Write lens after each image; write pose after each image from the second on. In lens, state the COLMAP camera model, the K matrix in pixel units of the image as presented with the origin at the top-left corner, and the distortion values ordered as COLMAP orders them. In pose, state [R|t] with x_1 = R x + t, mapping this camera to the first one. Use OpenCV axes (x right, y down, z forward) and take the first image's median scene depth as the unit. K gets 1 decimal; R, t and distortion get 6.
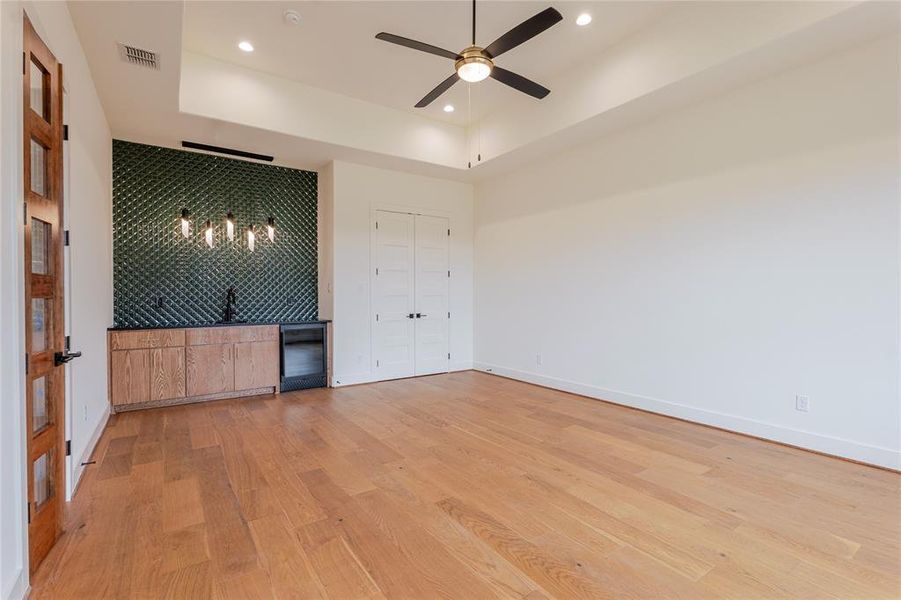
lens RADIAL K [[418.7, 0, 453.4], [0, 418.7, 299.0], [0, 0, 1]] dist [0.001863, -0.000322]
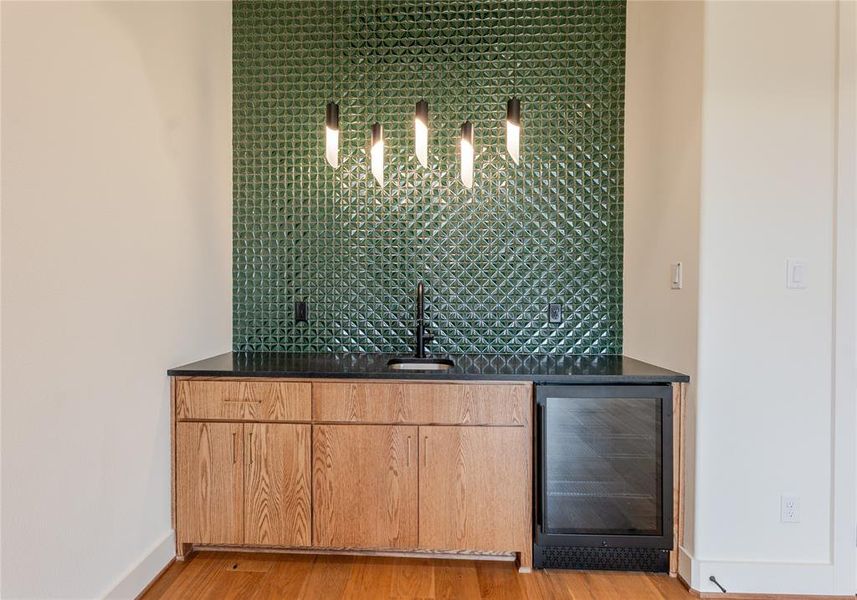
lens RADIAL K [[358.6, 0, 428.5], [0, 358.6, 300.0], [0, 0, 1]] dist [0.001081, 0.000059]
pose [[0.796040, 0.010743, -0.605148, -0.309340], [-0.007979, 0.999942, 0.007257, -0.009276], [0.605191, -0.000949, 0.796080, 0.720489]]
